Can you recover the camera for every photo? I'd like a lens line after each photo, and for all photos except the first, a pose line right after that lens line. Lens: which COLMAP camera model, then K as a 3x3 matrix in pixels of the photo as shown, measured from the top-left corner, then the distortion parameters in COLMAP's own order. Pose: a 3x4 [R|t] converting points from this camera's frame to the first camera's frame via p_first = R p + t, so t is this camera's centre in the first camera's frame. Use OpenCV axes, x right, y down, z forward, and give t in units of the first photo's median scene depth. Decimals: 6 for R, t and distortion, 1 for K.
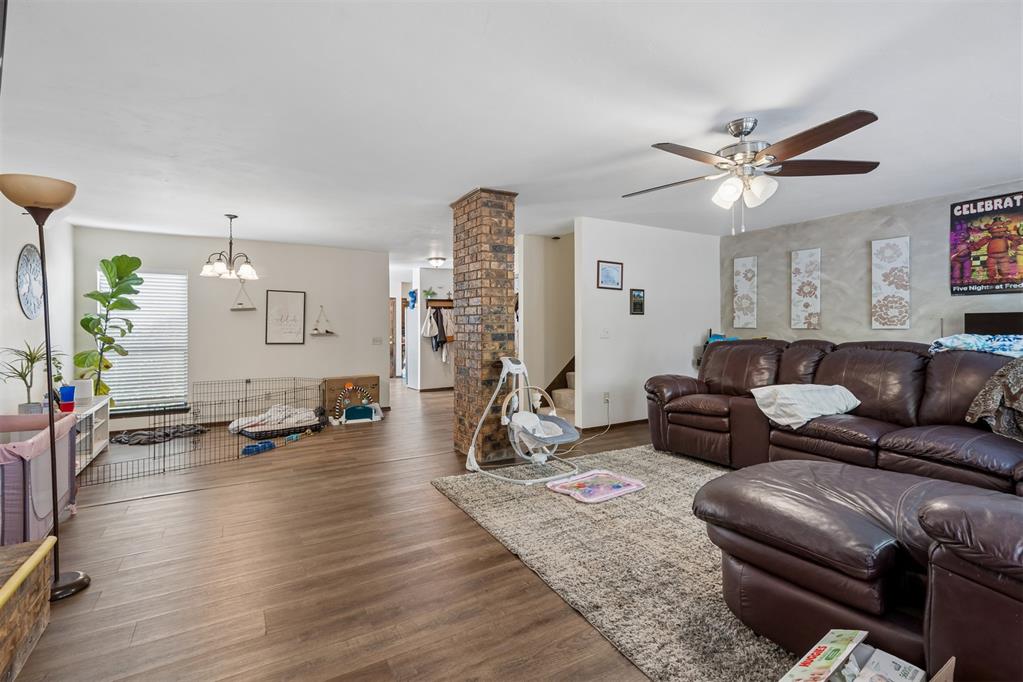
lens RADIAL K [[465.0, 0, 508.8], [0, 465.0, 330.7], [0, 0, 1]] dist [-0.004119, 0.000714]
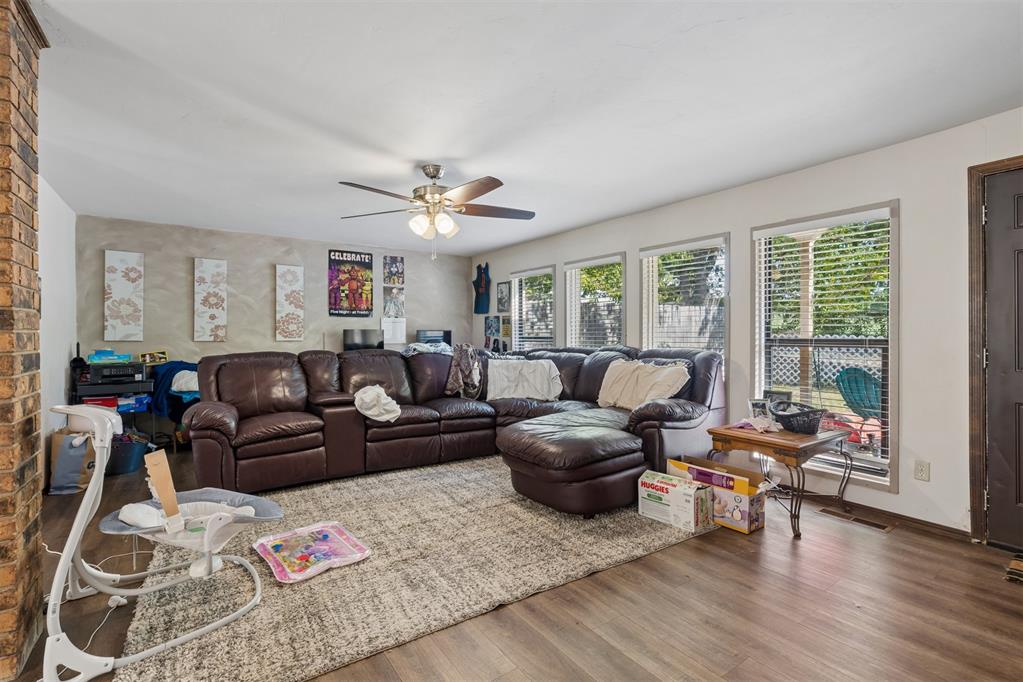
lens RADIAL K [[465.0, 0, 508.2], [0, 465.0, 340.9], [0, 0, 1]] dist [-0.004119, 0.000714]
pose [[-0.069811, -0.003031, 0.997556, -0.416696], [0.012109, 0.999919, 0.003886, -0.001540], [-0.997487, 0.012351, -0.069768, 0.522048]]
